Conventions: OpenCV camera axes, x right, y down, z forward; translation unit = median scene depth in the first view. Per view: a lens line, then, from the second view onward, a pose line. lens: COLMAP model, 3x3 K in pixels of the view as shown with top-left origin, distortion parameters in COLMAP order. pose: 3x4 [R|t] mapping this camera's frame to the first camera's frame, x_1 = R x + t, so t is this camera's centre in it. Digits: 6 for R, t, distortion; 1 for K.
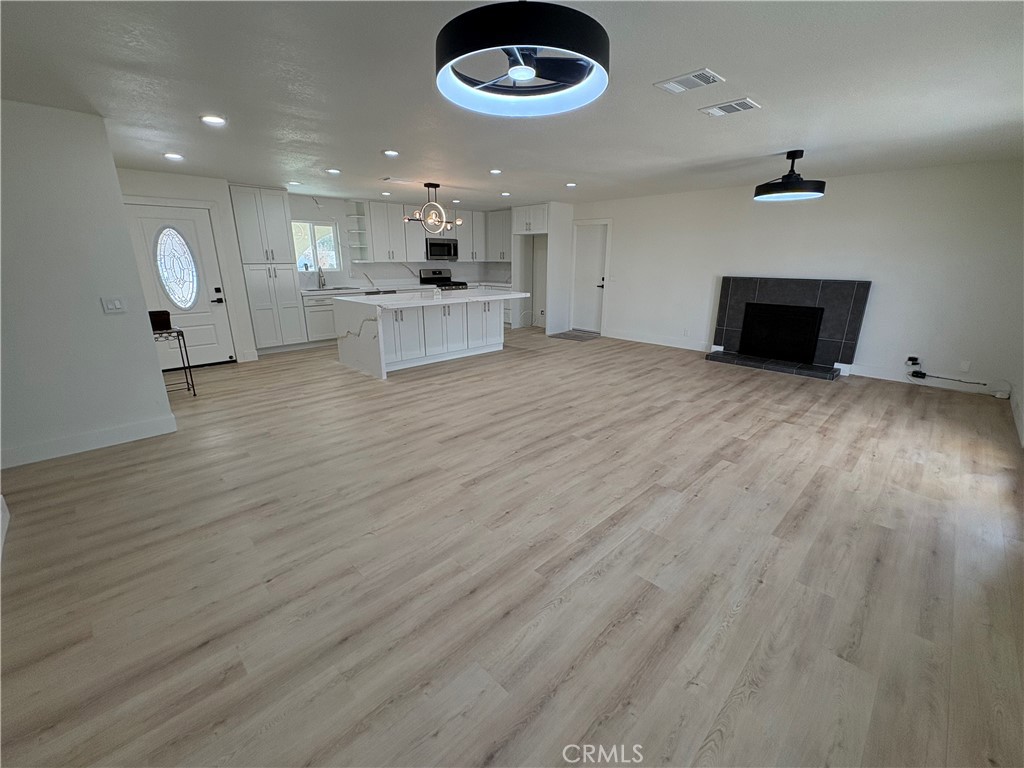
lens RADIAL K [[432.6, 0, 511.8], [0, 432.6, 385.7], [0, 0, 1]] dist [-0.000352, 0.000125]
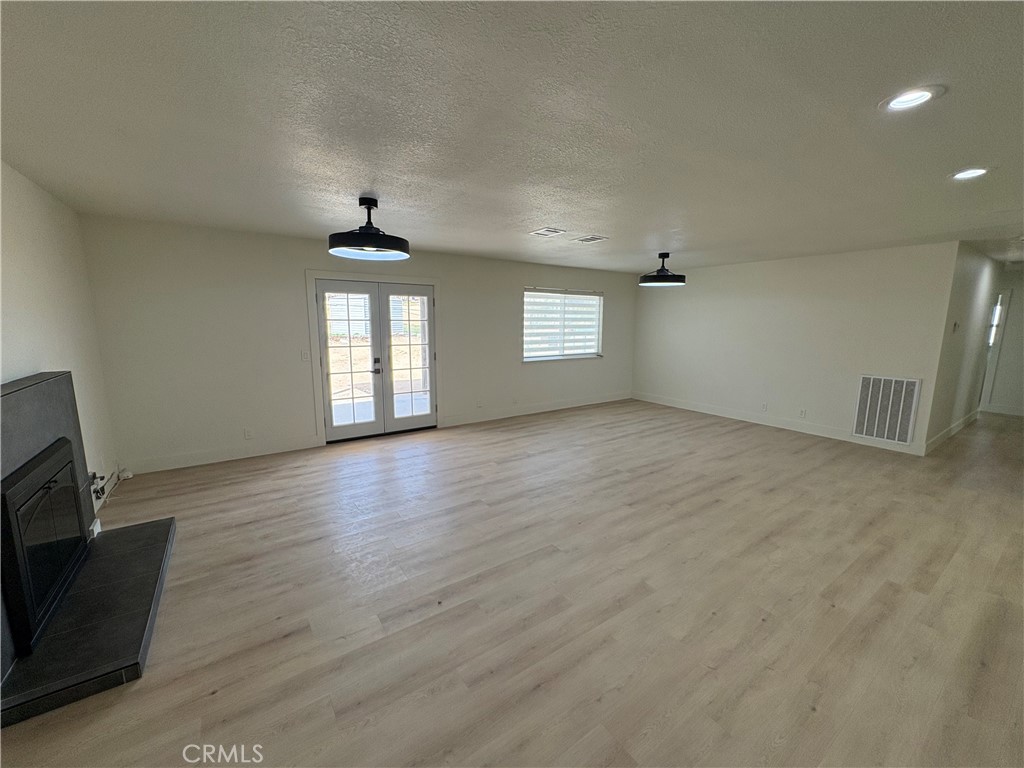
lens RADIAL K [[406.1, 0, 511.2], [0, 406.1, 381.8], [0, 0, 1]] dist [-0.000956, 0.000163]
pose [[-0.984810, -0.038345, 0.169347, 0.170845], [0.038347, 0.903195, 0.427514, -0.364753], [-0.169346, 0.427514, -0.888006, 1.169734]]
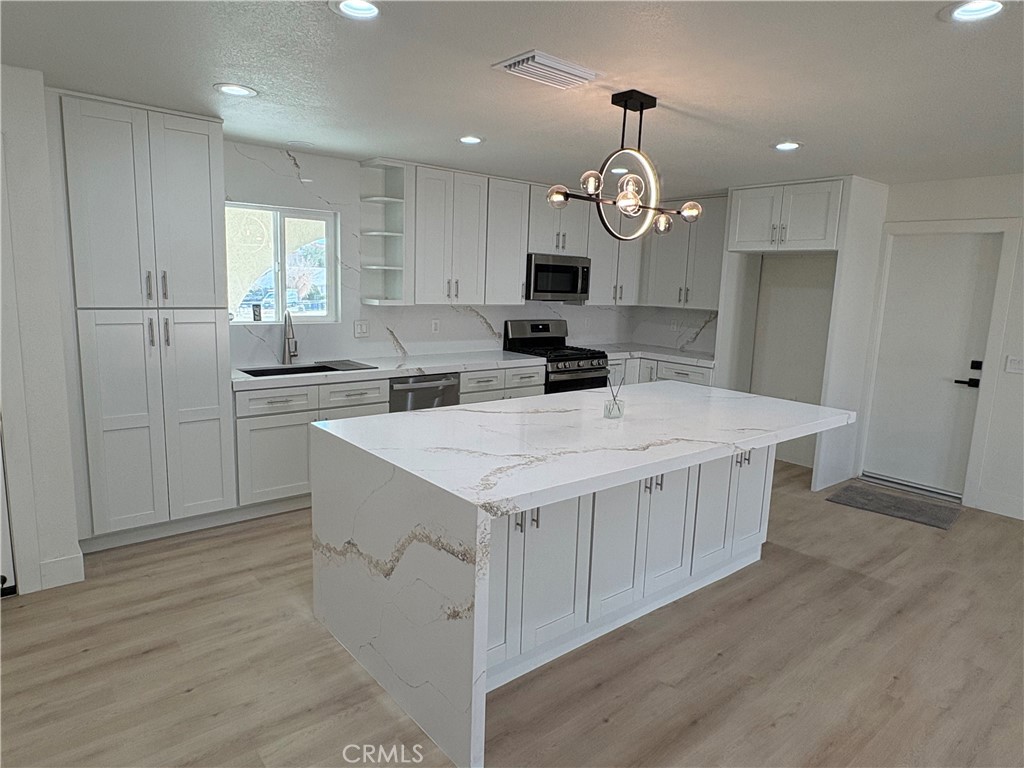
lens RADIAL K [[631.3, 0, 506.5], [0, 631.3, 381.7], [0, 0, 1]] dist [-0.003801, -0.000339]
pose [[0.995592, 0.044468, -0.082575, -0.224012], [-0.054976, 0.990029, -0.129693, -0.175170], [0.075985, 0.133661, 0.988110, 0.524294]]
